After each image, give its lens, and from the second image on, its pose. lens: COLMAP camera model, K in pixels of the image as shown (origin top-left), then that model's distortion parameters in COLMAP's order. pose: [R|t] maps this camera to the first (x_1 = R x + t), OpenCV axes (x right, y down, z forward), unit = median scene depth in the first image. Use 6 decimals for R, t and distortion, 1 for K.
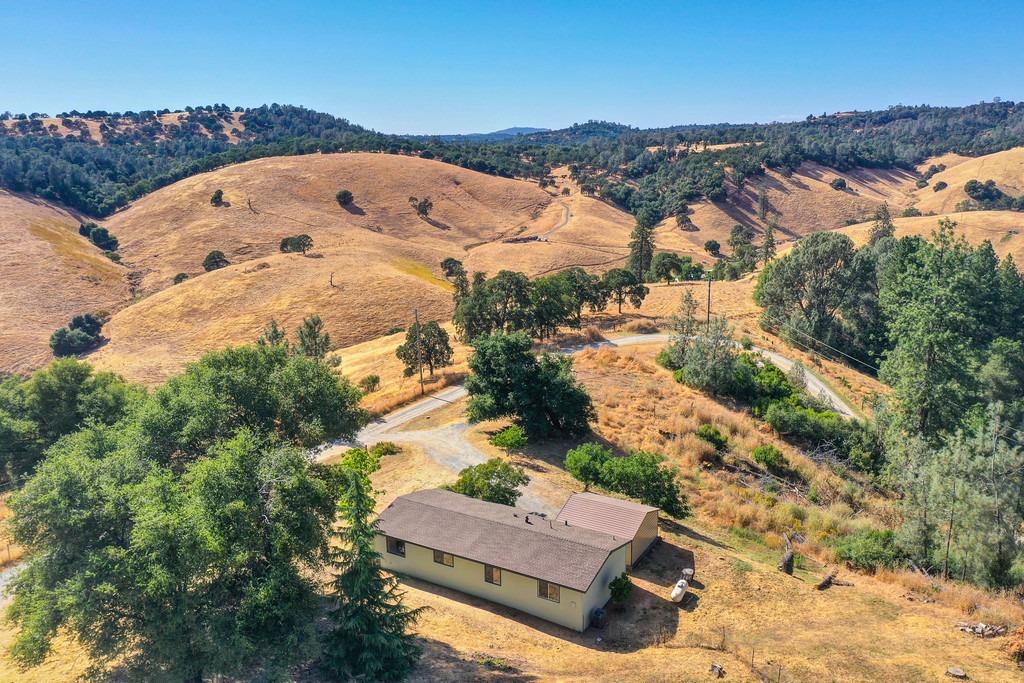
lens RADIAL K [[839.1, 0, 509.8], [0, 839.1, 337.7], [0, 0, 1]] dist [0.034554, -0.008066]
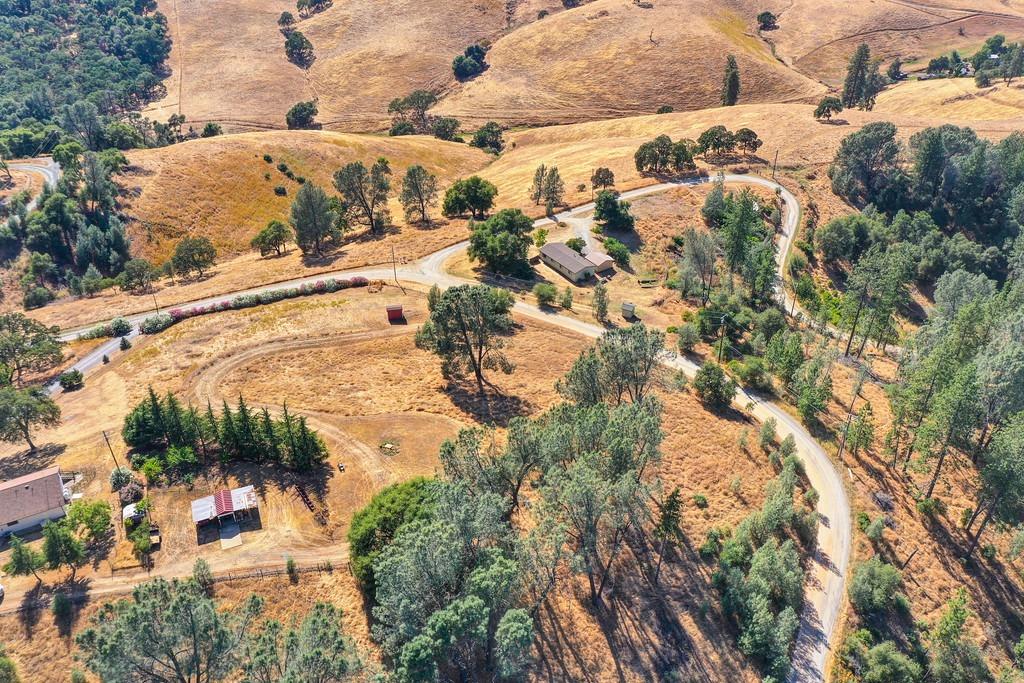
lens RADIAL K [[839.1, 0, 512.8], [0, 839.1, 339.5], [0, 0, 1]] dist [0.034554, -0.008066]
pose [[0.909318, 0.237903, -0.341385, 0.150340], [-0.100509, 0.921719, 0.374609, -0.110166], [0.403782, -0.306326, 0.862047, -0.335472]]
